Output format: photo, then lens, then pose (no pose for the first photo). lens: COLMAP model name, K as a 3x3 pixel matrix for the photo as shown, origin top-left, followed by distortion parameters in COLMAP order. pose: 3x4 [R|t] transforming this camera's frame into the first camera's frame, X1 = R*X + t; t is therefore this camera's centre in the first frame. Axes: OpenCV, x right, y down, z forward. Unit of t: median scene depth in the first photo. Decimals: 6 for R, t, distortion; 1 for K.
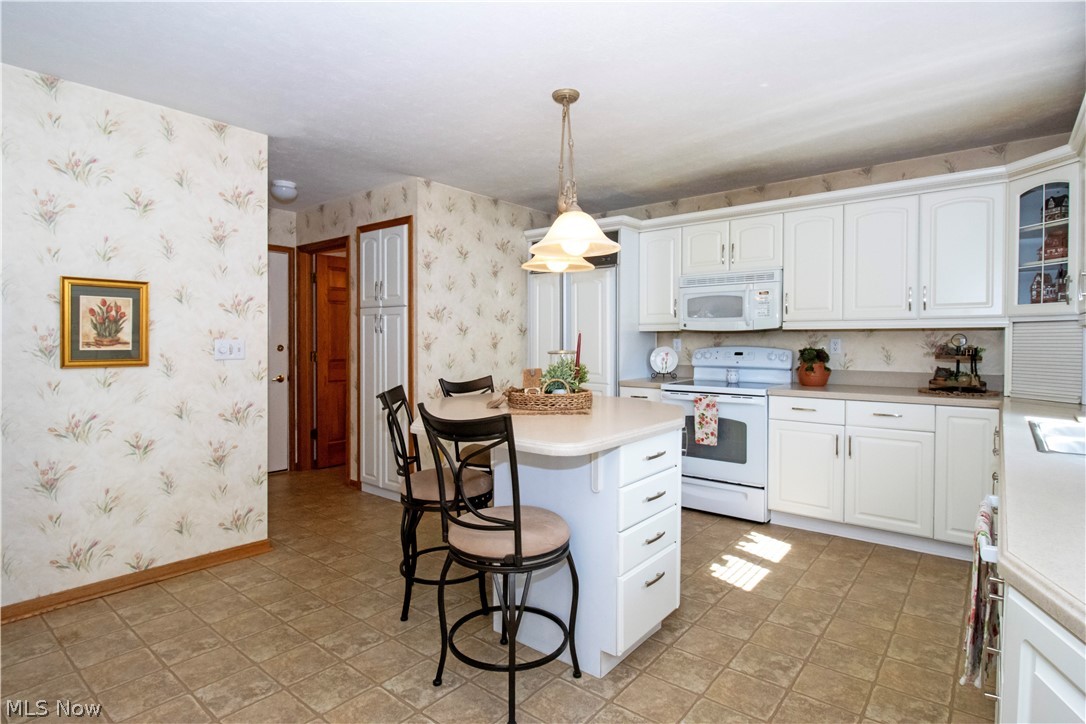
lens RADIAL K [[553.0, 0, 557.2], [0, 553.0, 349.0], [0, 0, 1]] dist [-0.003046, -0.004122]
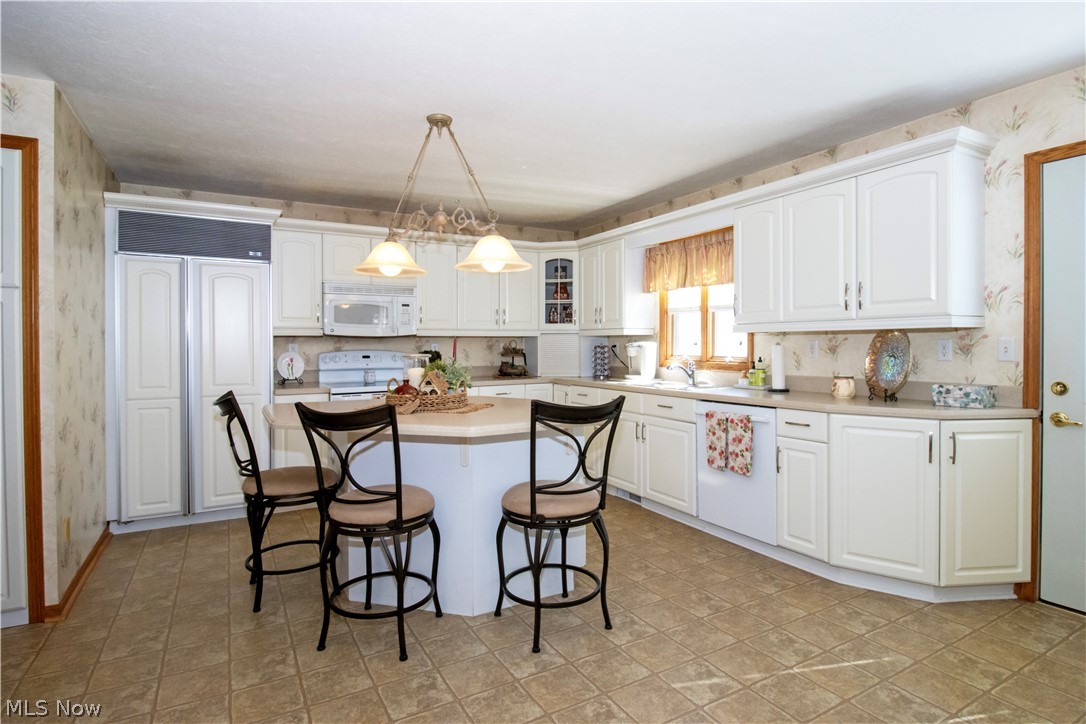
lens RADIAL K [[553.0, 0, 523.5], [0, 553.0, 352.5], [0, 0, 1]] dist [-0.003046, -0.004122]
pose [[0.394220, -0.015849, 0.918880, -0.597414], [0.019343, 0.999773, 0.008945, -0.004301], [-0.918813, 0.014248, 0.394437, 0.275254]]
